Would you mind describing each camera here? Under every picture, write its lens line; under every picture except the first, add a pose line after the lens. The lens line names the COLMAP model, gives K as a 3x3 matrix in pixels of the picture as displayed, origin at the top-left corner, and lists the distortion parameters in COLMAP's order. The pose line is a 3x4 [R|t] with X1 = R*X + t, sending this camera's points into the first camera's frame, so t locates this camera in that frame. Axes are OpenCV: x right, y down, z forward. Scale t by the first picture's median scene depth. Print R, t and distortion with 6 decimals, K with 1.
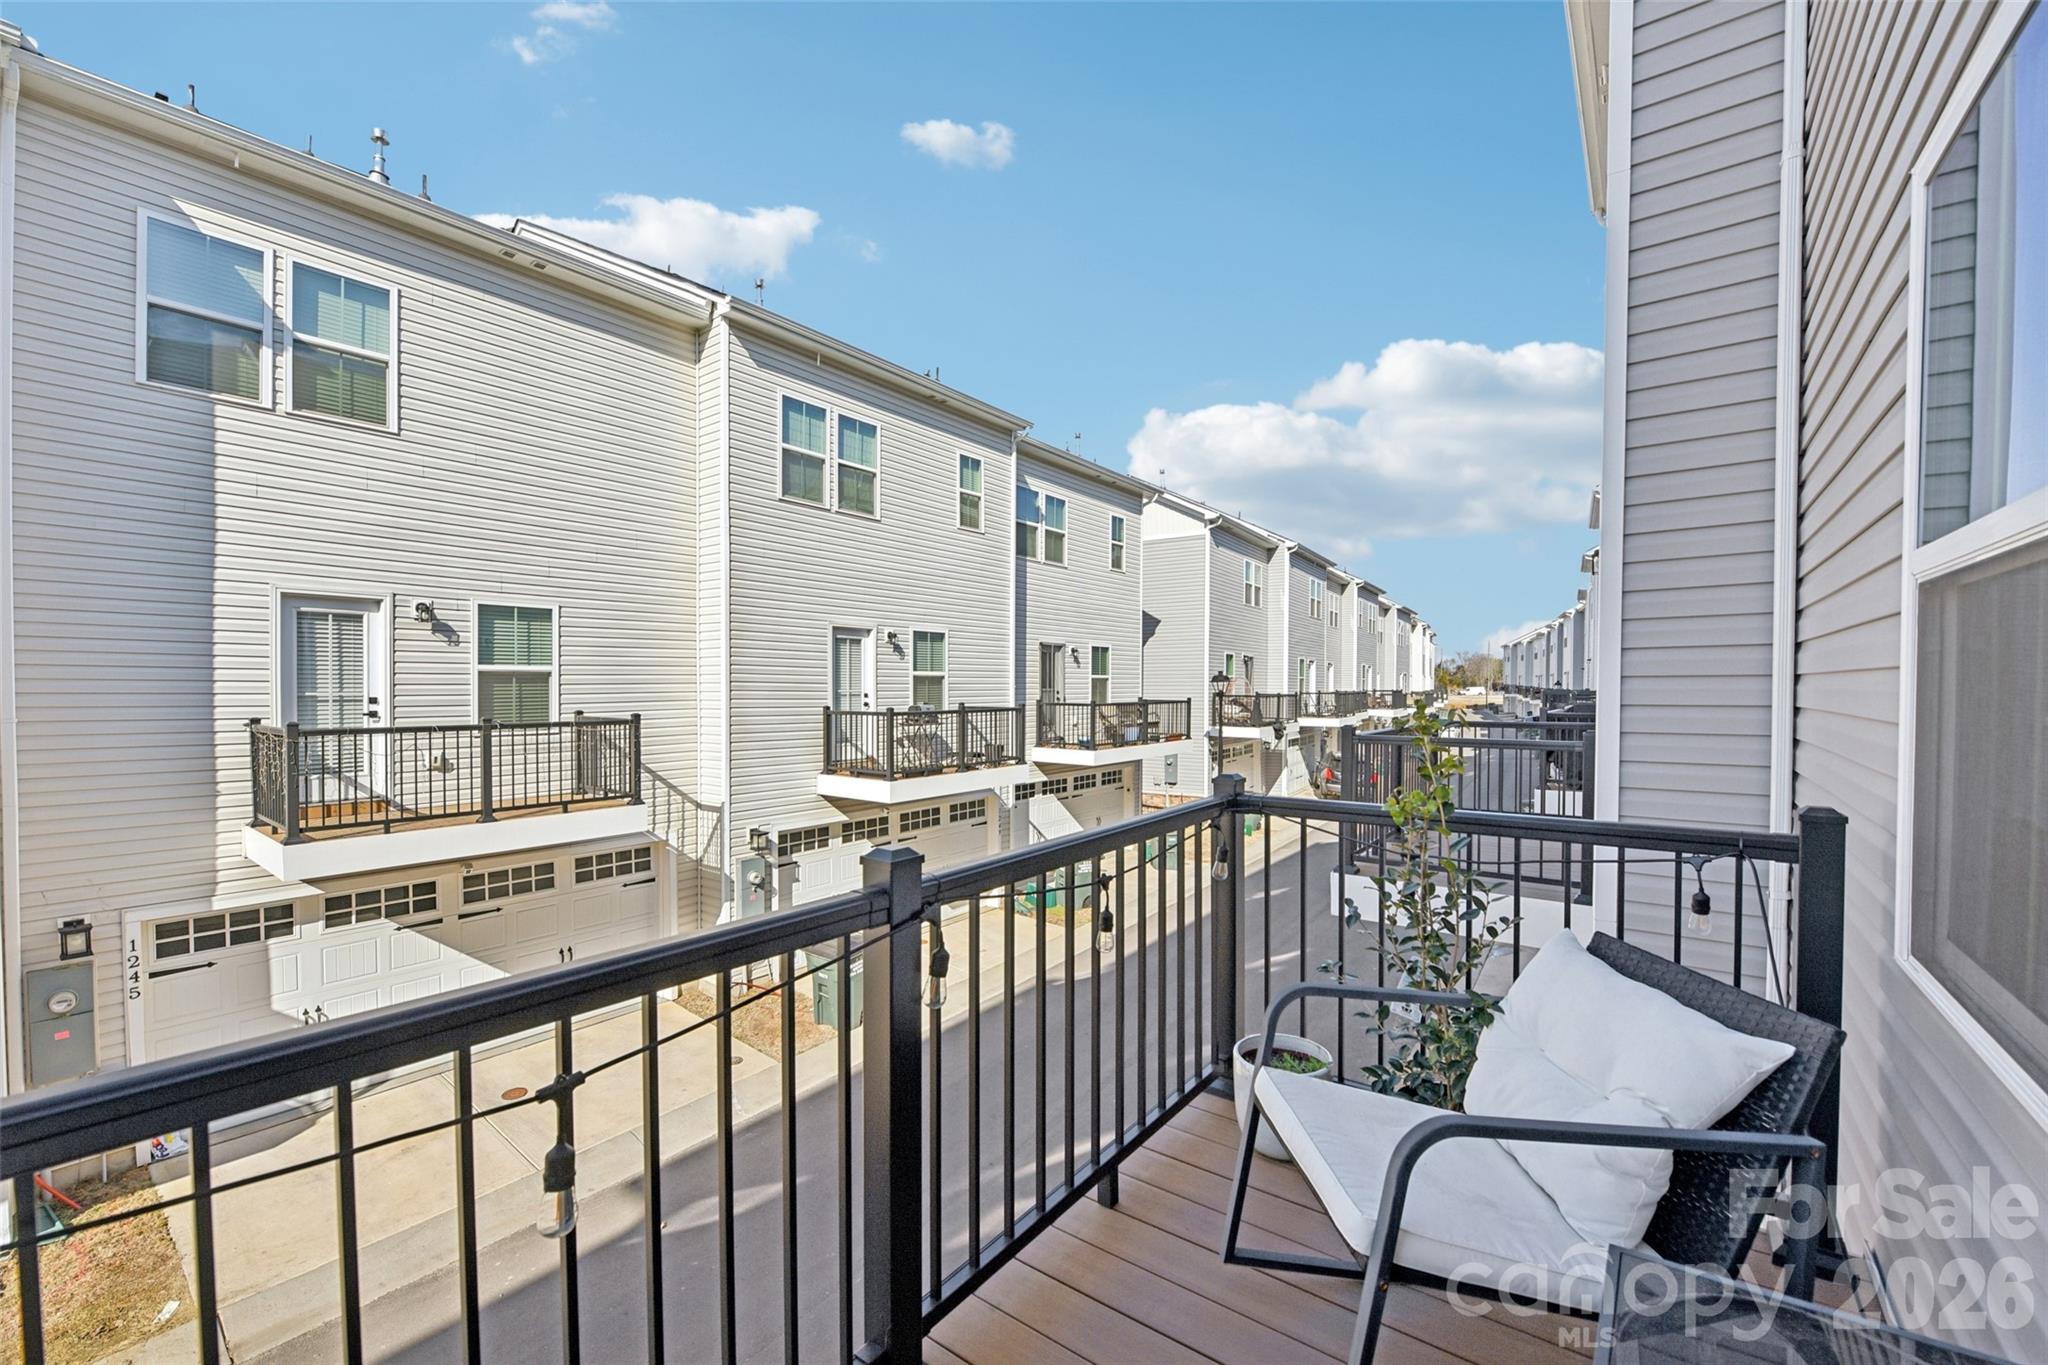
lens RADIAL K [[819.2, 0, 1026.8], [0, 819.2, 683.9], [0, 0, 1]] dist [-0.016591, -0.001016]
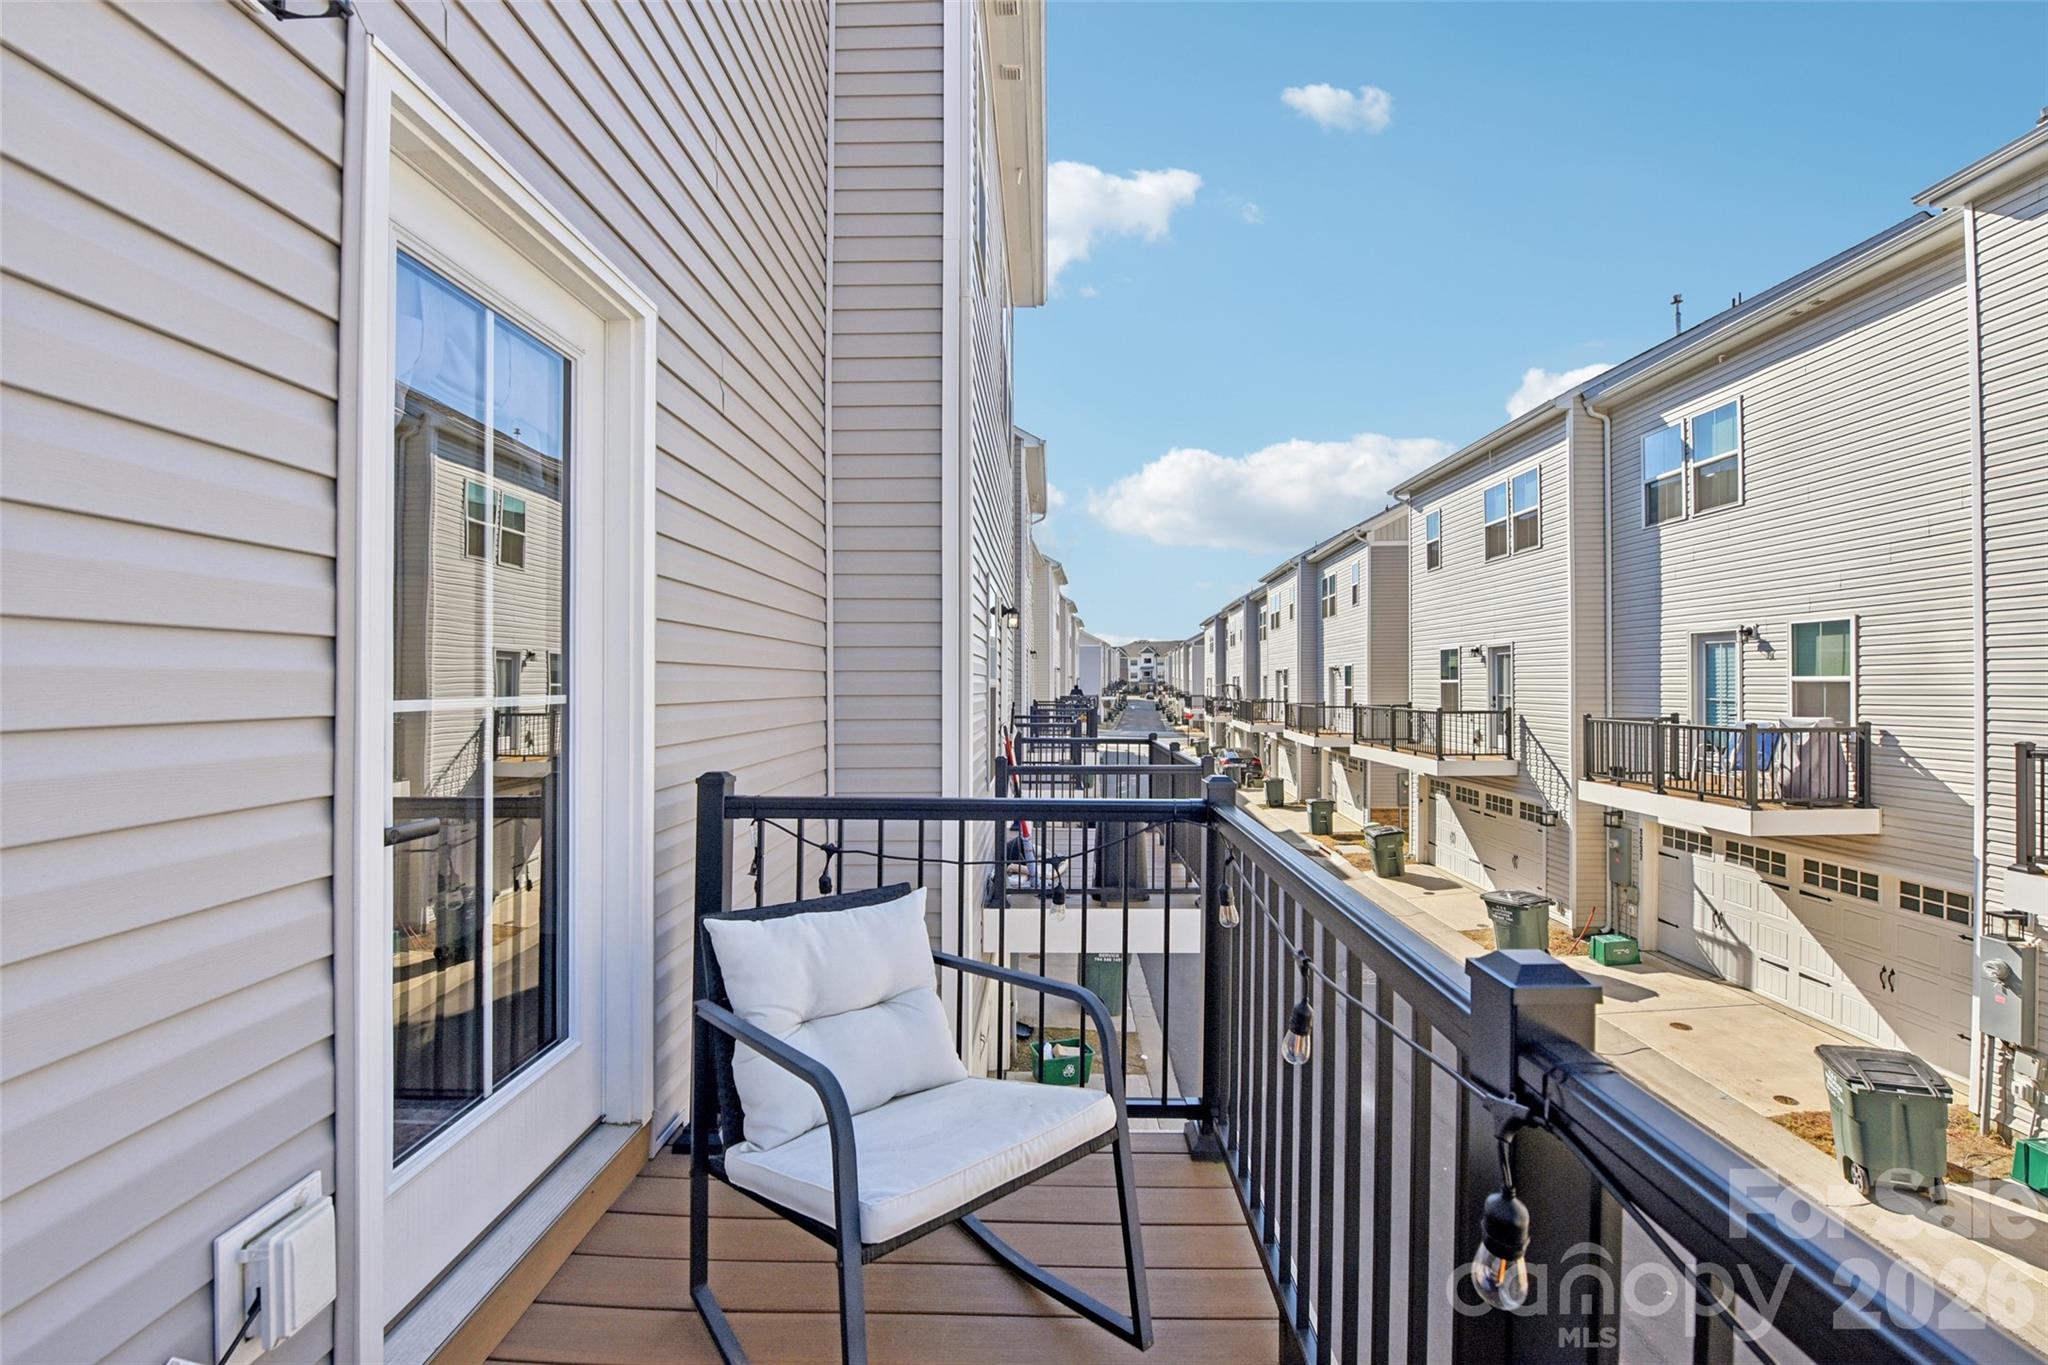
lens RADIAL K [[819.2, 0, 1026.2], [0, 819.2, 682.9], [0, 0, 1]] dist [-0.016591, -0.001016]
pose [[-0.808568, -0.009945, -0.588319, 0.920530], [-0.012465, 0.999922, 0.000230, -0.000374], [0.588271, 0.007519, -0.808629, 1.325834]]
